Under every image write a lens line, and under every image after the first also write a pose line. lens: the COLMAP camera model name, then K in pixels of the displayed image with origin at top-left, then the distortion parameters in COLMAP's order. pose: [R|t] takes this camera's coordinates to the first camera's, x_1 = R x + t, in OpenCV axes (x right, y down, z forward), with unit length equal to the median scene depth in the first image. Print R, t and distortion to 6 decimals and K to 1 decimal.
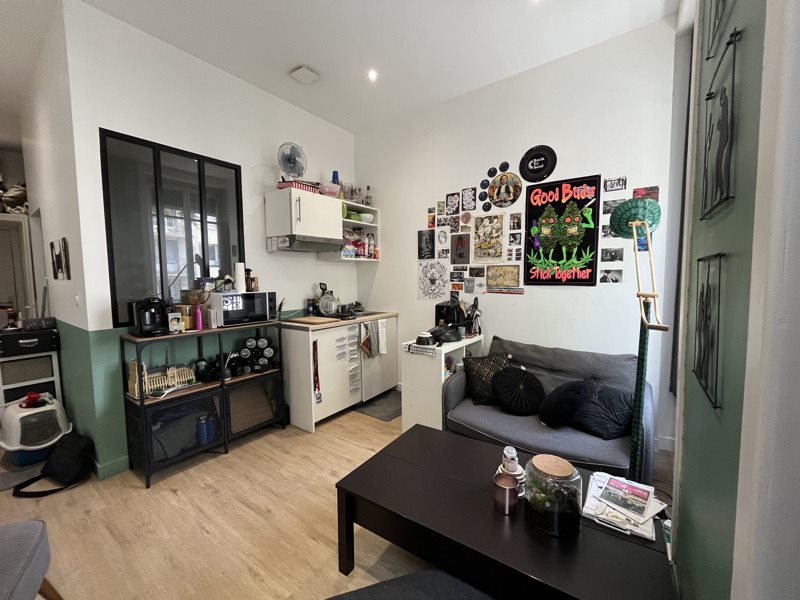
lens RADIAL K [[324.6, 0, 398.1], [0, 324.6, 300.2], [0, 0, 1]] dist [-0.003485, -0.000536]
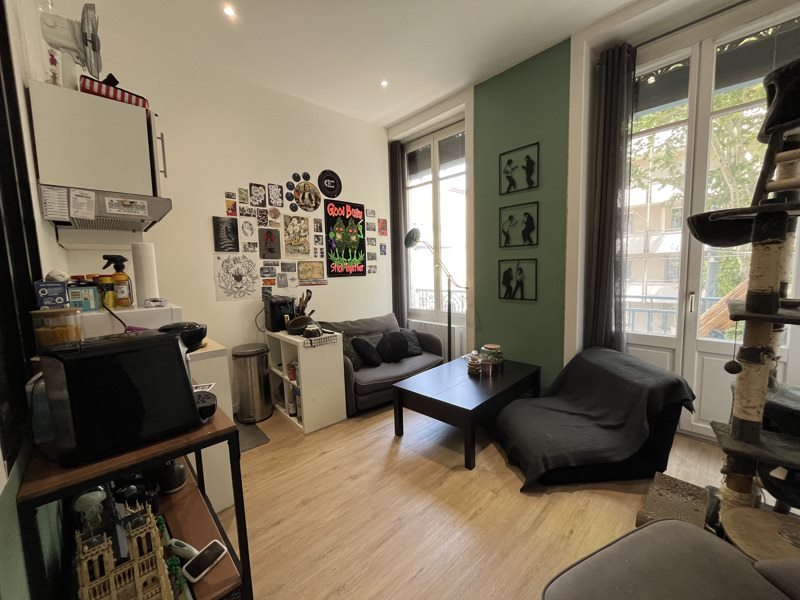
lens RADIAL K [[324.6, 0, 397.5], [0, 324.6, 300.2], [0, 0, 1]] dist [-0.003485, -0.000536]
pose [[0.183929, -0.093173, 0.978514, -0.789372], [0.095217, 0.992504, 0.076607, -0.028743], [-0.978317, 0.079081, 0.191422, 0.490218]]
